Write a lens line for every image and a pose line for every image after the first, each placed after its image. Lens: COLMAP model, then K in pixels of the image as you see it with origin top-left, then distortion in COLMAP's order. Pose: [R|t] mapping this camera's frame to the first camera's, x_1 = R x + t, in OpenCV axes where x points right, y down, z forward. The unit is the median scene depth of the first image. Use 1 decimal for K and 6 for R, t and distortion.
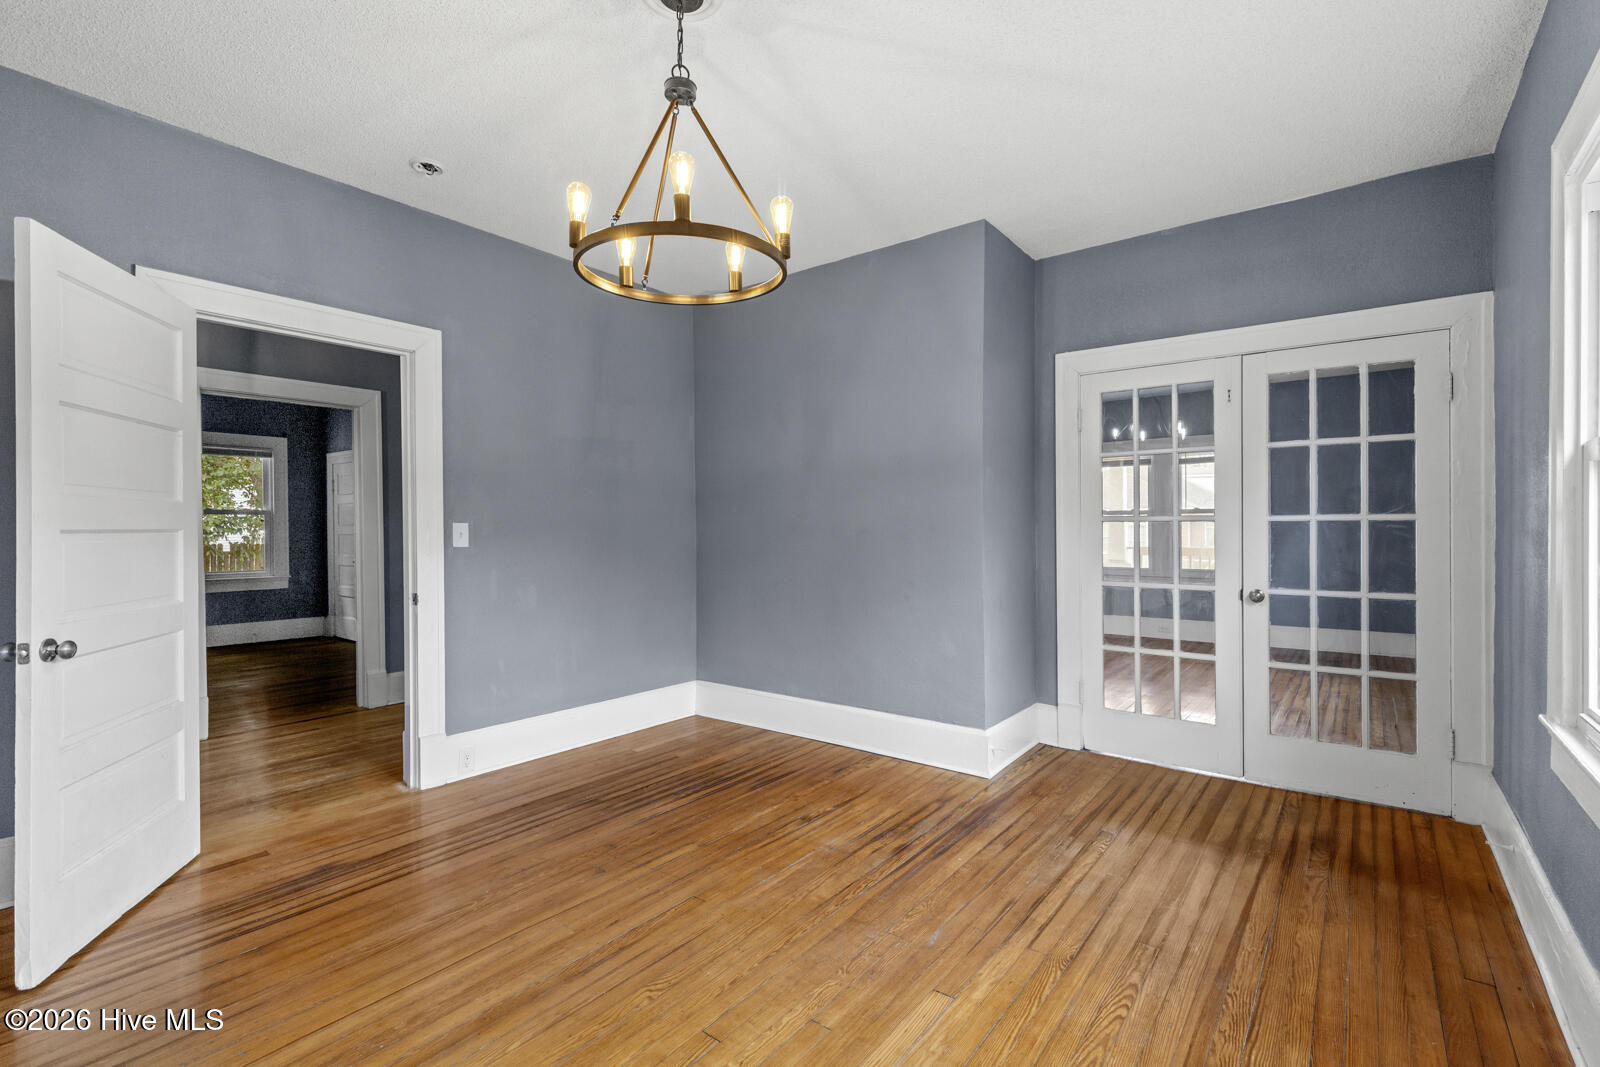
lens RADIAL K [[724.2, 0, 814.1], [0, 724.2, 537.0], [0, 0, 1]] dist [0.010695, 0.000231]
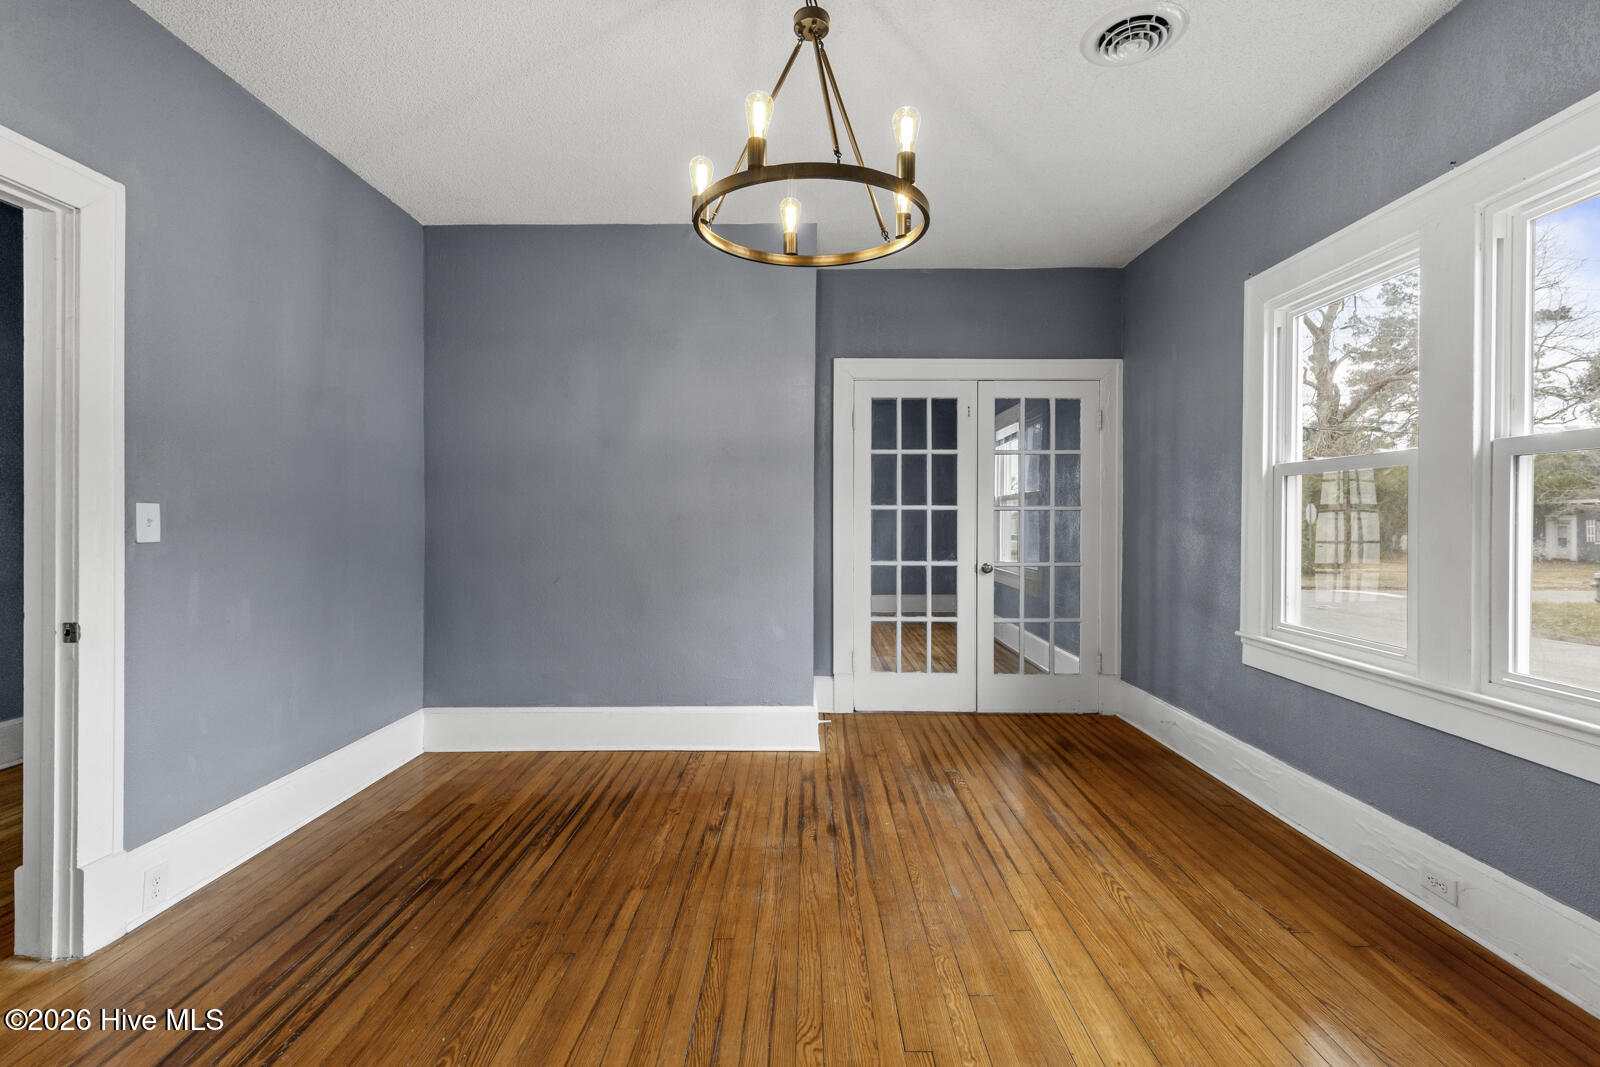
lens RADIAL K [[724.2, 0, 796.1], [0, 724.2, 522.4], [0, 0, 1]] dist [0.010695, 0.000231]
pose [[0.798037, -0.002771, 0.602602, -0.464418], [0.006052, 0.999976, -0.003417, 0.002642], [-0.602578, 0.006374, 0.798034, 0.190299]]
